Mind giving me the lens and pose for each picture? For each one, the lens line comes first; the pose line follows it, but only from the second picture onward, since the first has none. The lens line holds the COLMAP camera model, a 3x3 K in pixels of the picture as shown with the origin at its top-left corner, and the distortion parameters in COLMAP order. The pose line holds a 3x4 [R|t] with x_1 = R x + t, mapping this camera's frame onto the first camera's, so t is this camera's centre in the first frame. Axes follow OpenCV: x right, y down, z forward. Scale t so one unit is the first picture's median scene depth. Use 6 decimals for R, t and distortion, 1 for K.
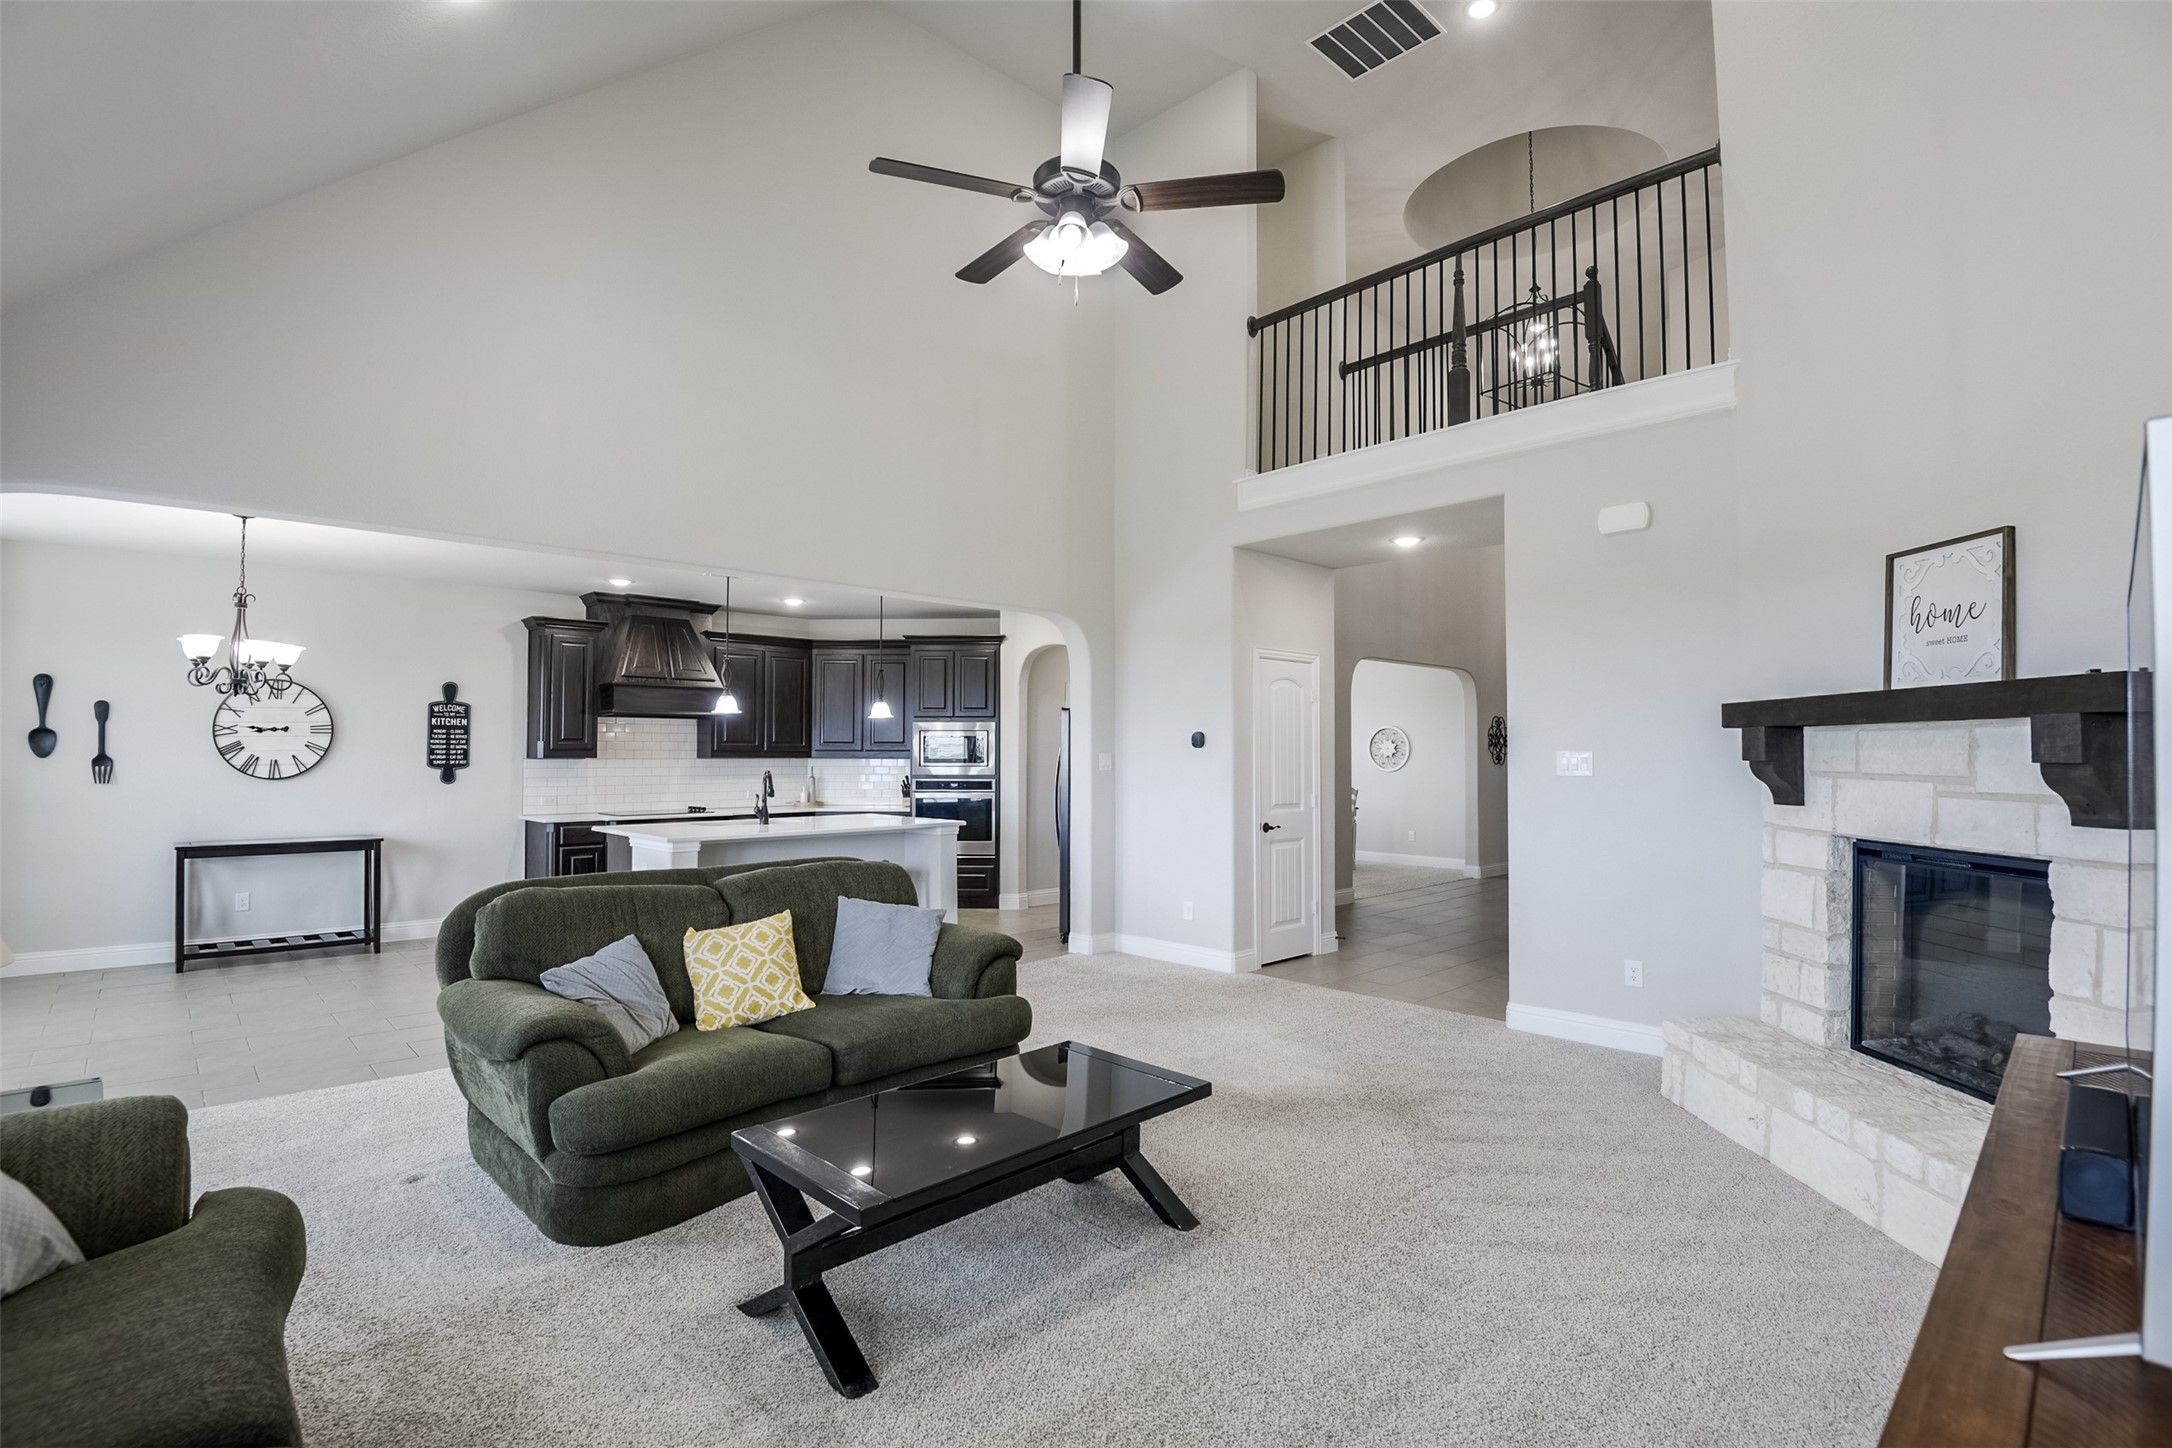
lens RADIAL K [[1006.2, 0, 1098.6], [0, 1006.2, 716.4], [0, 0, 1]] dist [-0.027923, -0.002717]
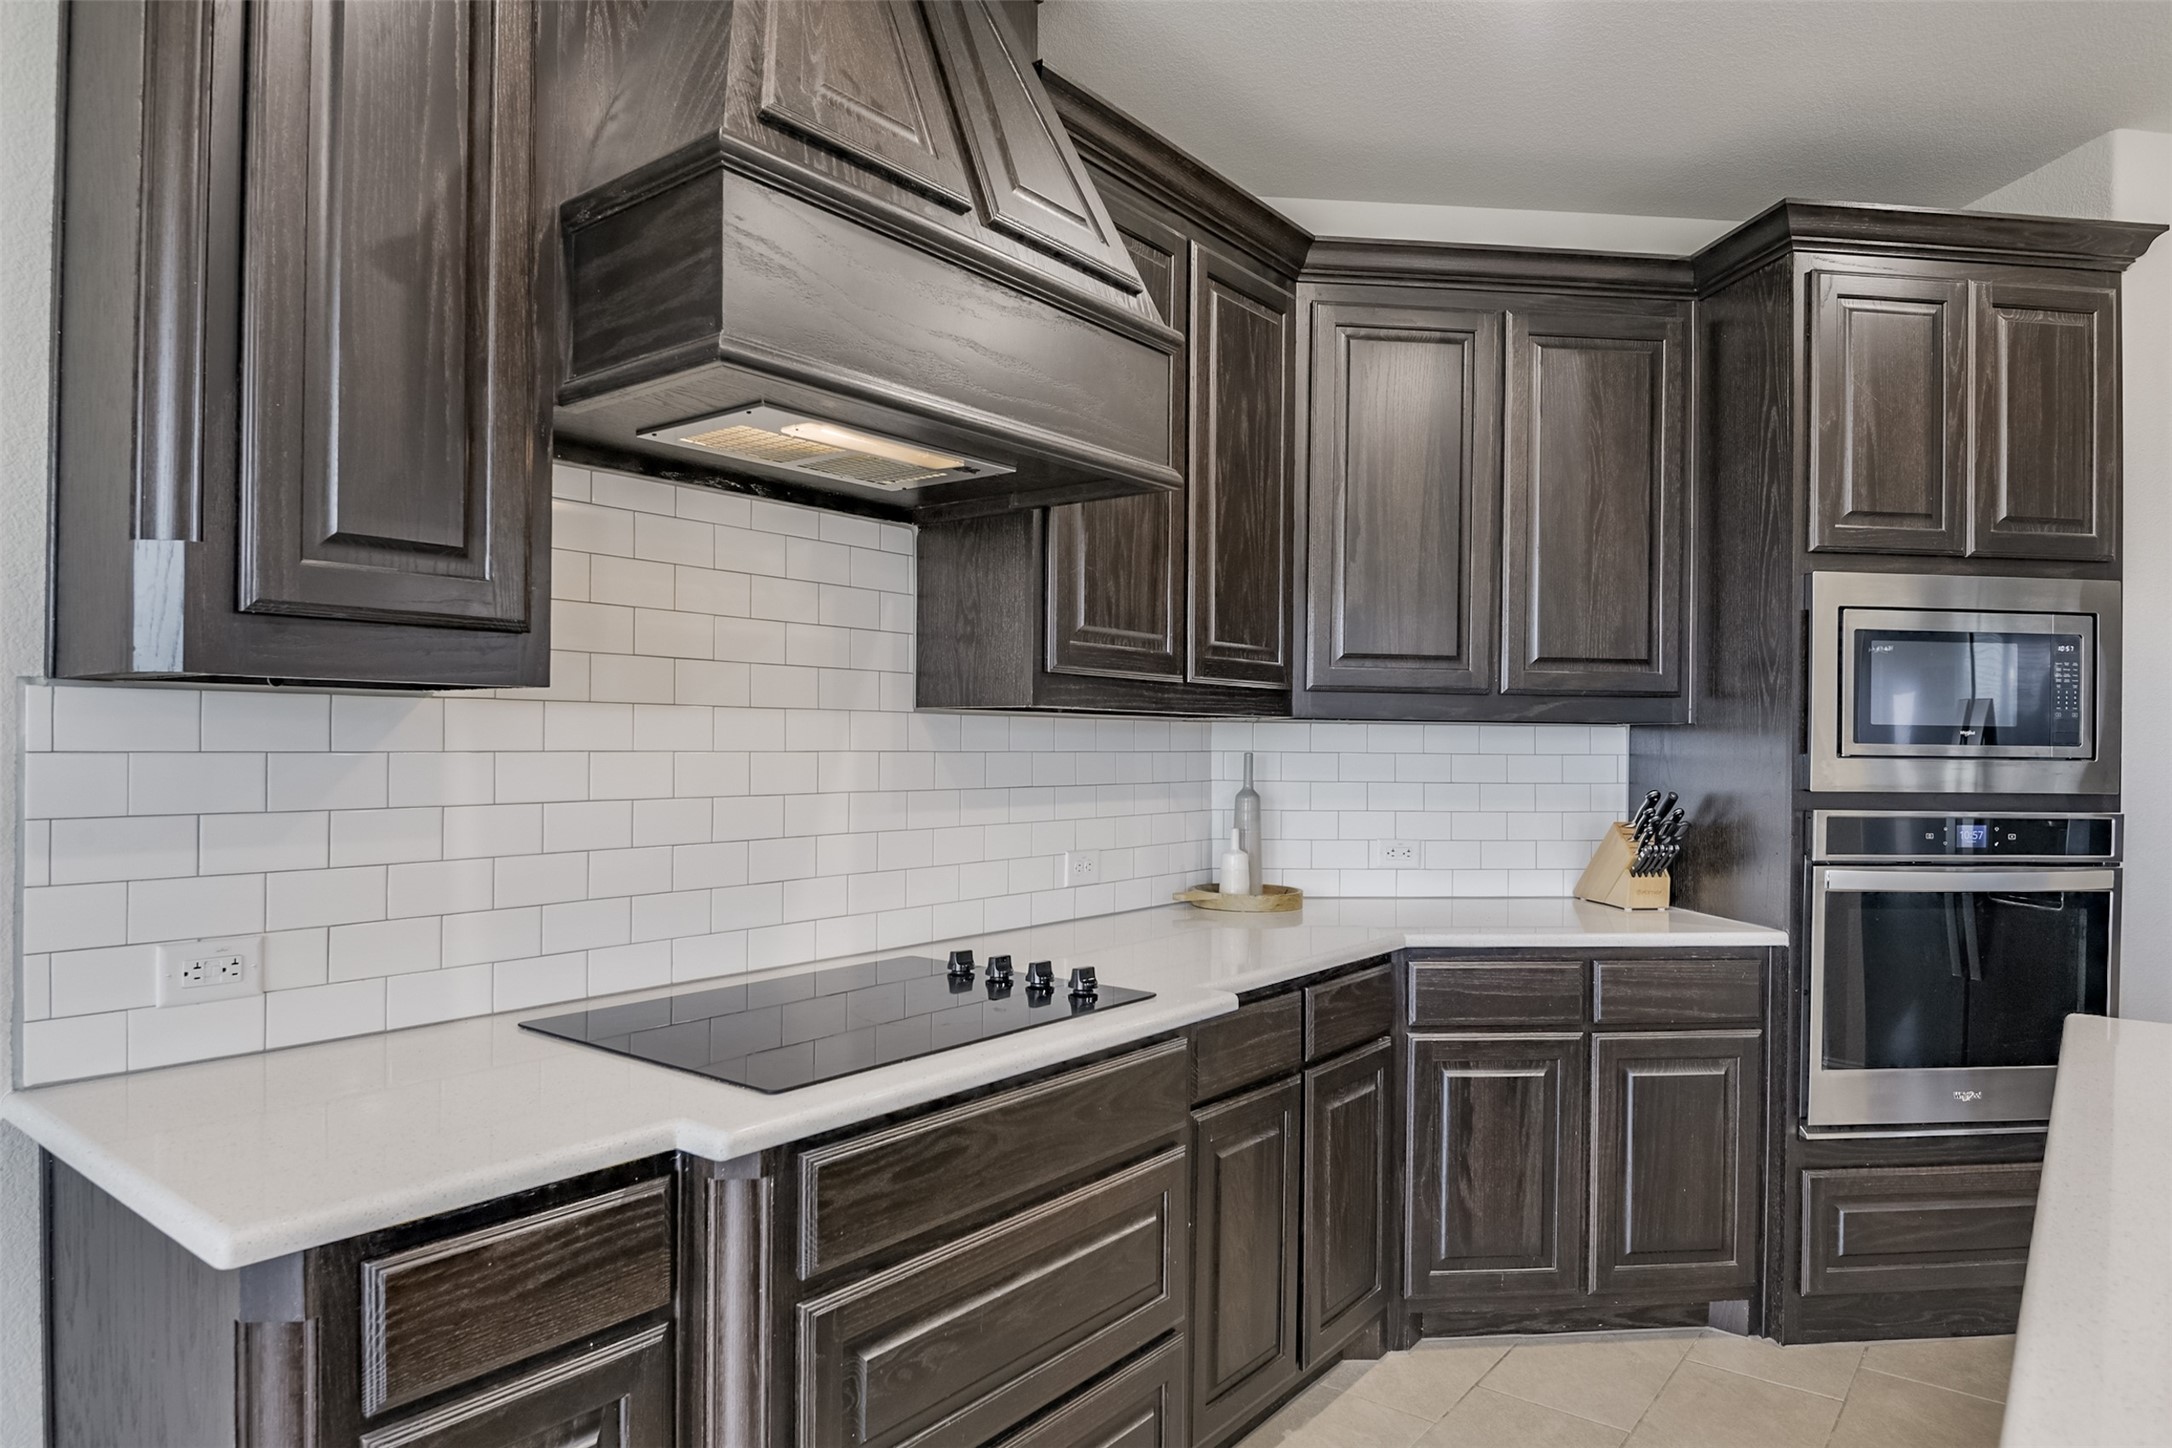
lens RADIAL K [[1316.0, 0, 1020.8], [0, 1316.0, 737.0], [0, 0, 1]] dist [-0.015984, -0.004242]
pose [[0.993999, 0.012572, 0.108668, -0.475910], [-0.017062, 0.999034, 0.040486, 0.041732], [-0.108054, -0.042097, 0.993253, 0.835101]]
